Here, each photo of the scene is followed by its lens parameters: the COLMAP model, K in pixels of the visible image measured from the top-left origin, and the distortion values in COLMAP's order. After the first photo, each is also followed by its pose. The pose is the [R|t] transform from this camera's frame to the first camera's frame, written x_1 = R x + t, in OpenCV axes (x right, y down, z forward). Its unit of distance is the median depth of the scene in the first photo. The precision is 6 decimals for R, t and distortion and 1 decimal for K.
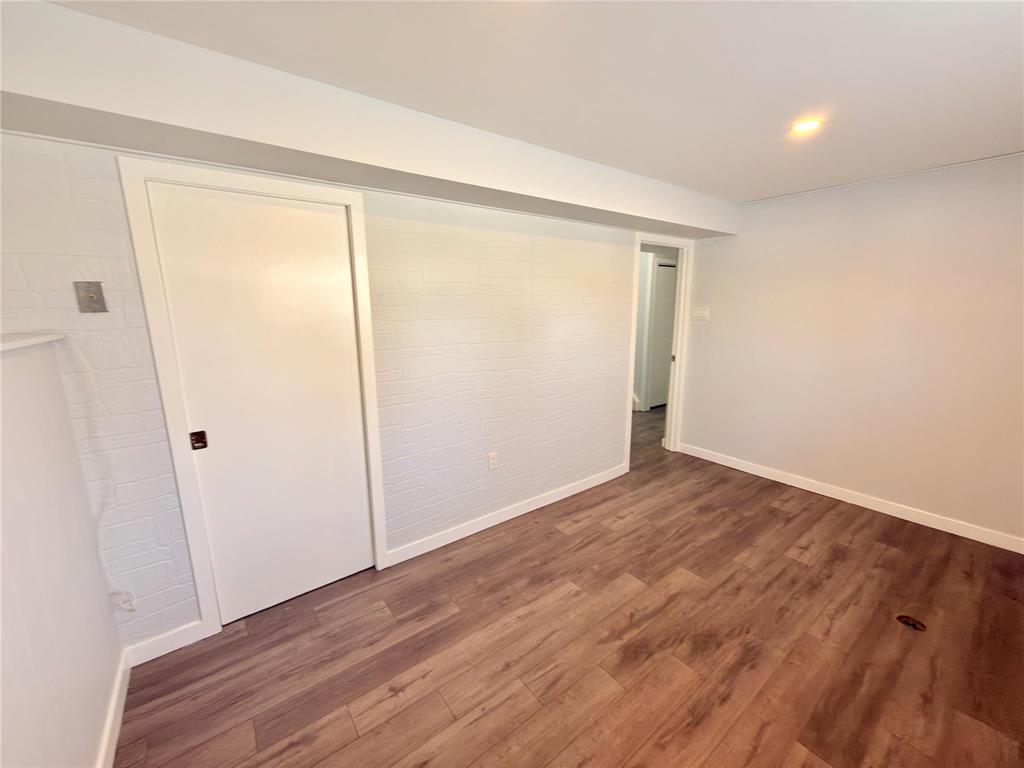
lens RADIAL K [[408.7, 0, 513.2], [0, 408.7, 382.4], [0, 0, 1]] dist [0.001477, 0.000592]
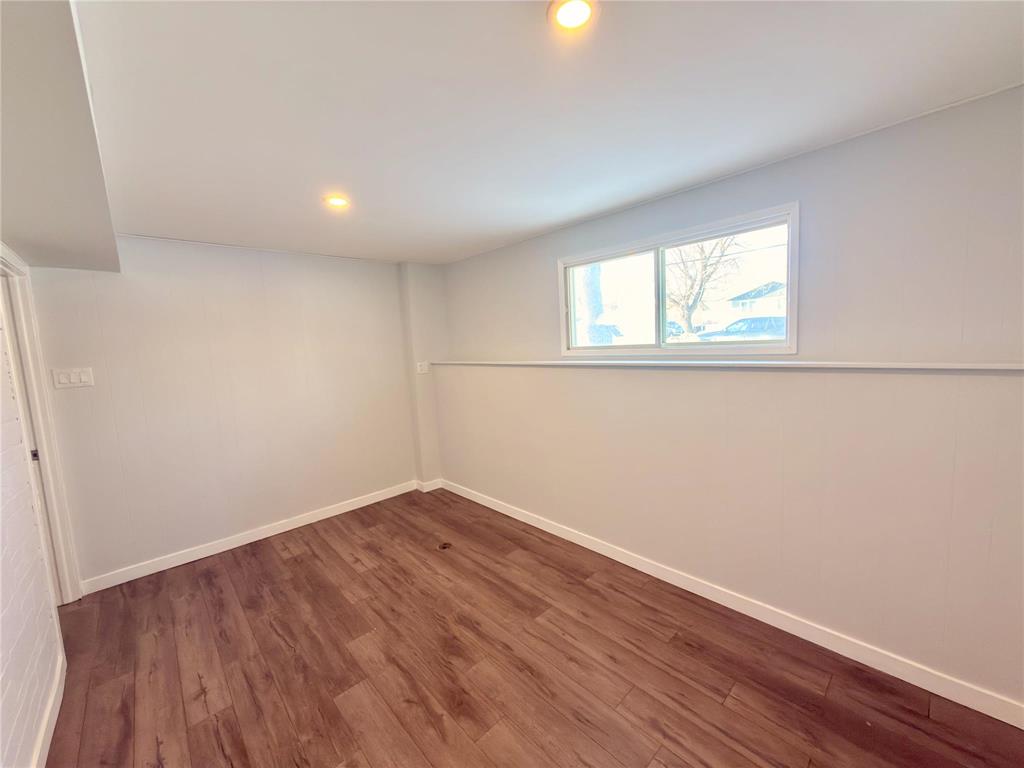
lens RADIAL K [[408.7, 0, 513.2], [0, 408.7, 382.4], [0, 0, 1]] dist [0.001477, 0.000592]
pose [[-0.092535, -0.088181, 0.991797, -0.502884], [0.240811, 0.964519, 0.108223, -0.111479], [-0.966151, 0.248851, -0.068017, 0.652852]]
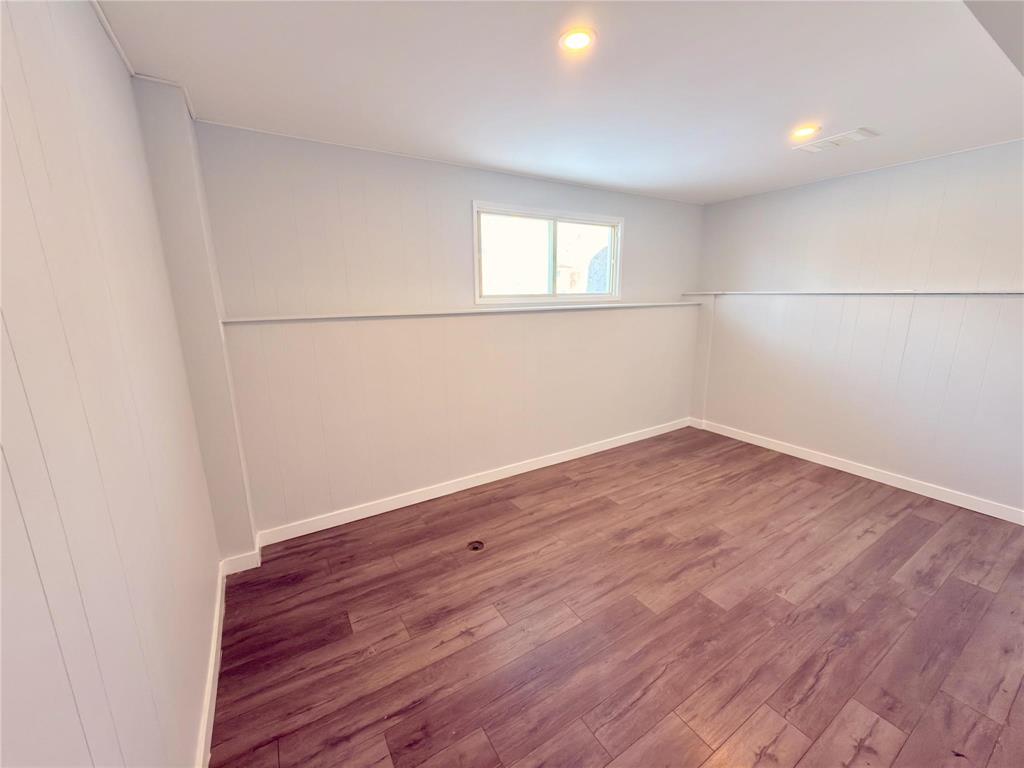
lens RADIAL K [[408.7, 0, 513.2], [0, 408.7, 382.4], [0, 0, 1]] dist [0.001477, 0.000592]
pose [[-0.995518, -0.005510, 0.094407, 0.696075], [0.032497, 0.917577, 0.396229, -0.317764], [-0.088809, 0.397521, -0.913285, 1.780642]]
